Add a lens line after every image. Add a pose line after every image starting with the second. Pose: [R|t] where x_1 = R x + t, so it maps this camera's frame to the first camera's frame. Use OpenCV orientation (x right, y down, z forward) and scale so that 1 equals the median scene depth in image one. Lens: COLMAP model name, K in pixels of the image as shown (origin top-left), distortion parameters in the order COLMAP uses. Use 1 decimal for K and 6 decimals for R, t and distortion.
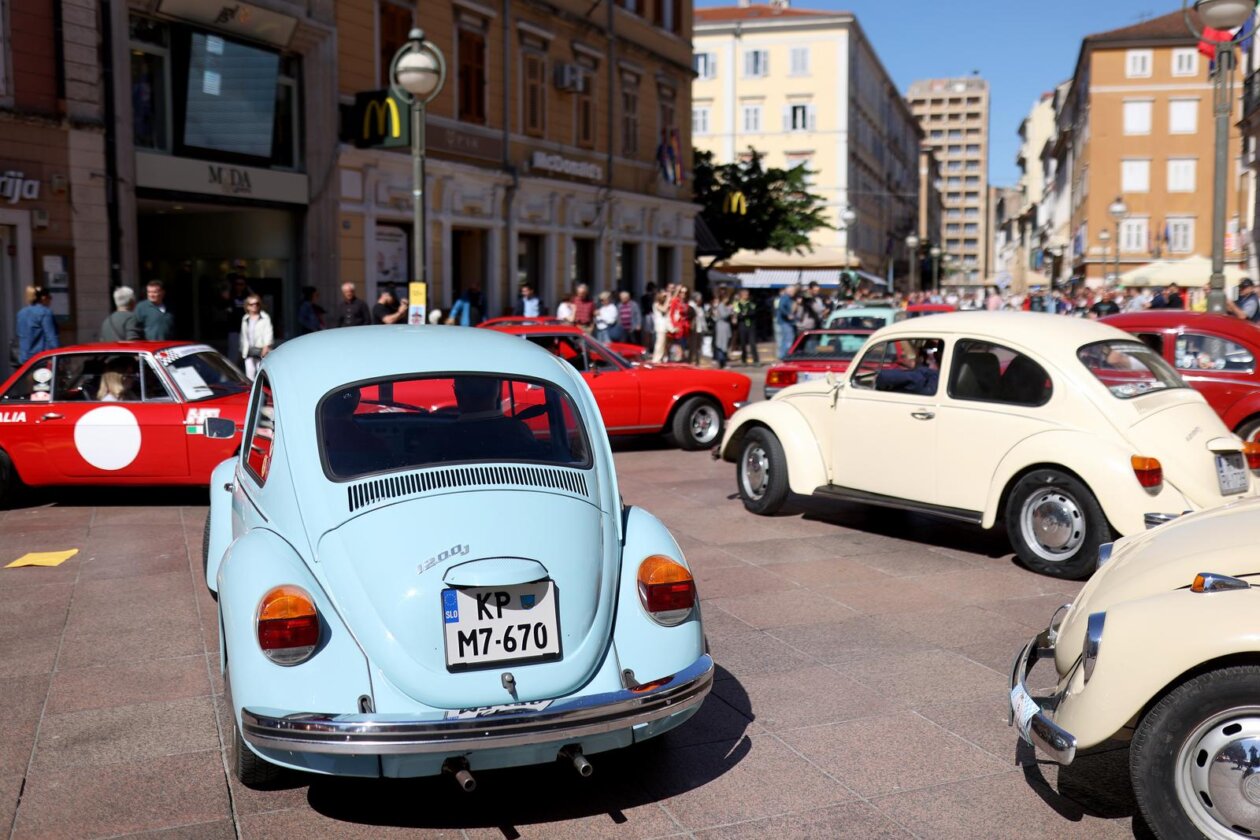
lens RADIAL K [[1258.1, 0, 631.4], [0, 1258.1, 421.1], [0, 0, 1]] dist [-0.052942, 0.000000]
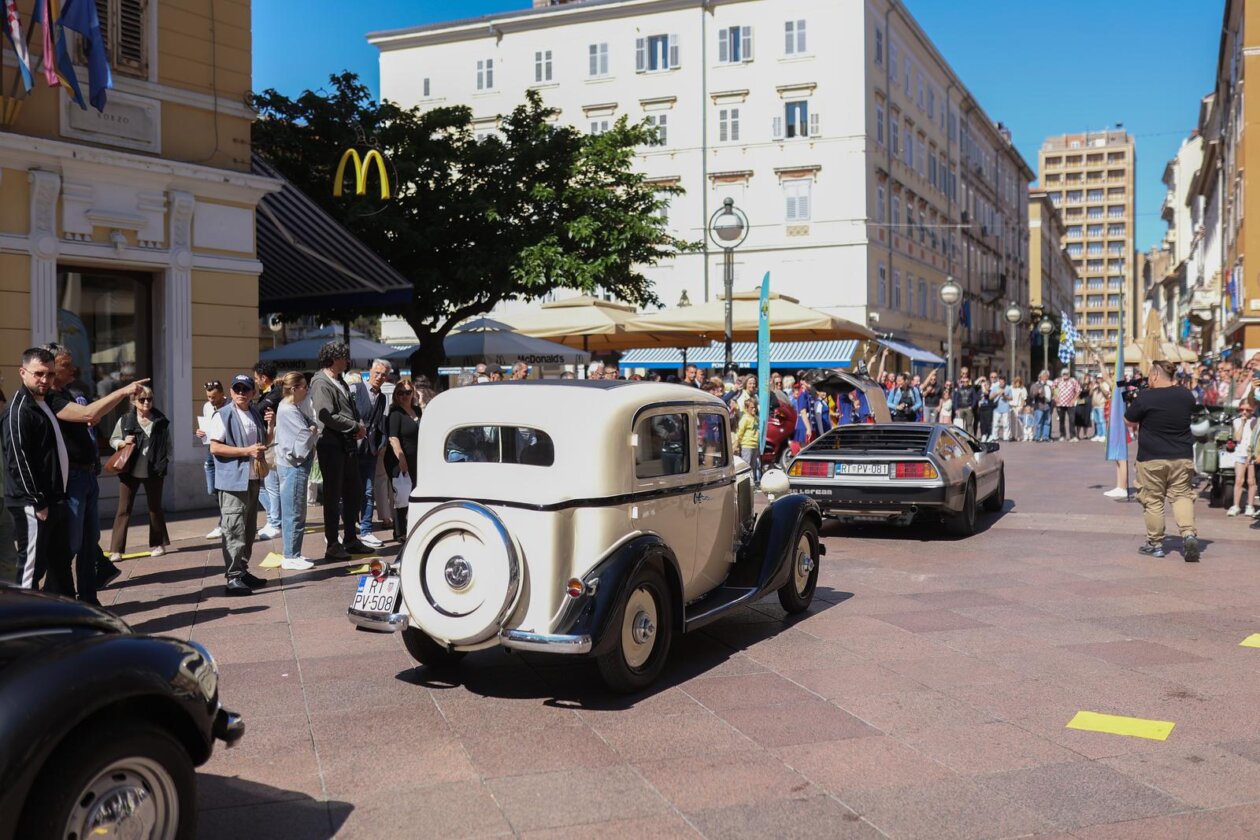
lens RADIAL K [[1258.1, 0, 628.9], [0, 1258.1, 419.1], [0, 0, 1]] dist [-0.052942, 0.000000]
pose [[0.992512, -0.005603, -0.122015, 0.088904], [-0.002871, 0.997601, -0.069165, -0.023360], [0.122110, 0.068997, 0.990115, 0.231924]]
